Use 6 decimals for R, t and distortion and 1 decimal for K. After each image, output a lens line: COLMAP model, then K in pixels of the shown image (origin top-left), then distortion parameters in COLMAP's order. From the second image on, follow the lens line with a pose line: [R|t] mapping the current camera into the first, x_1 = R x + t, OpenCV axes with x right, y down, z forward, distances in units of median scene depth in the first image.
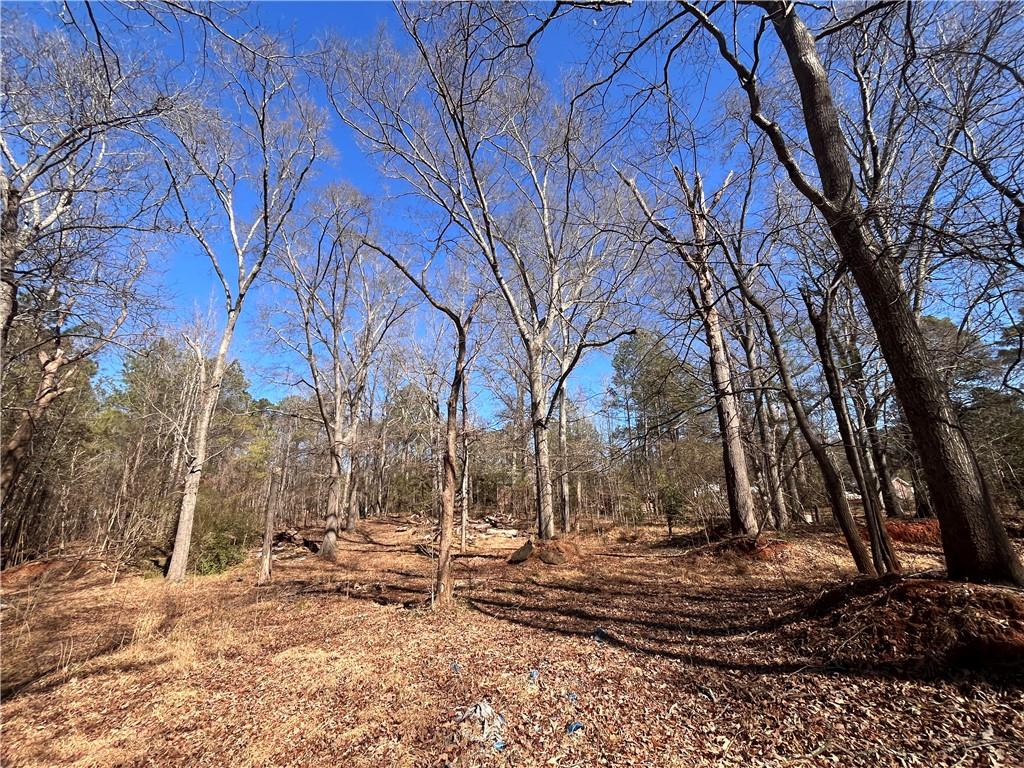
lens RADIAL K [[413.4, 0, 508.0], [0, 413.4, 384.2], [0, 0, 1]] dist [-0.001230, -0.000262]
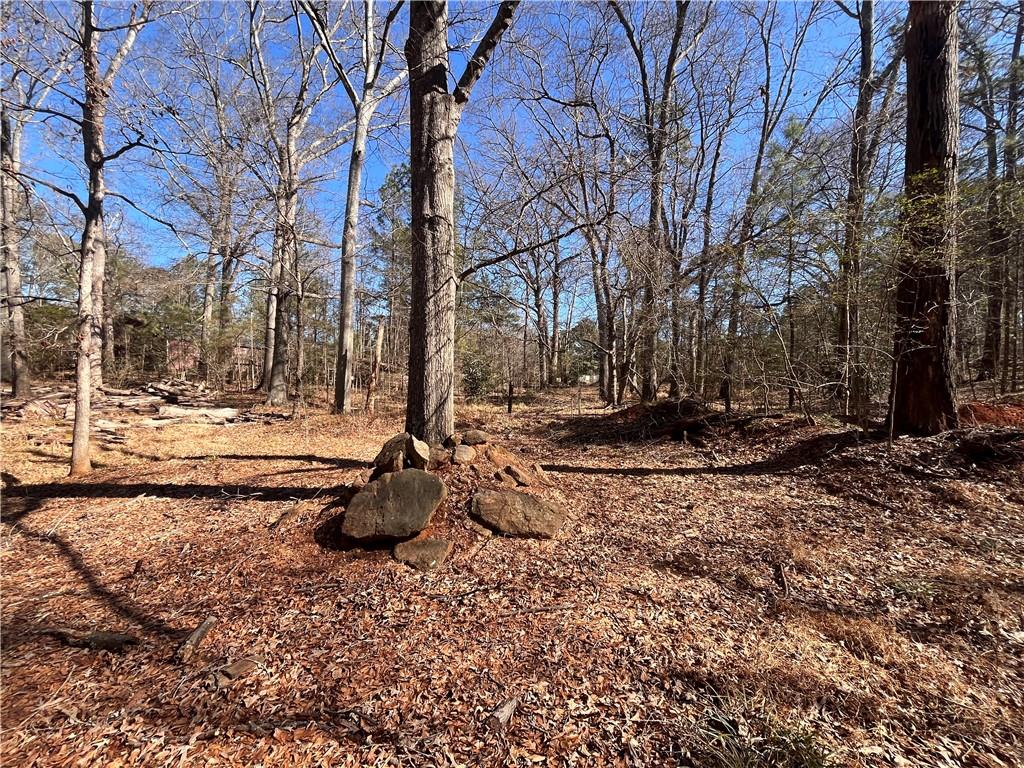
lens RADIAL K [[413.4, 0, 508.0], [0, 413.4, 384.2], [0, 0, 1]] dist [-0.001230, -0.000262]
pose [[0.773666, 0.037231, 0.632499, -0.040210], [-0.213923, 0.955001, 0.205453, 0.143668], [-0.596388, -0.294258, 0.746816, 0.418823]]
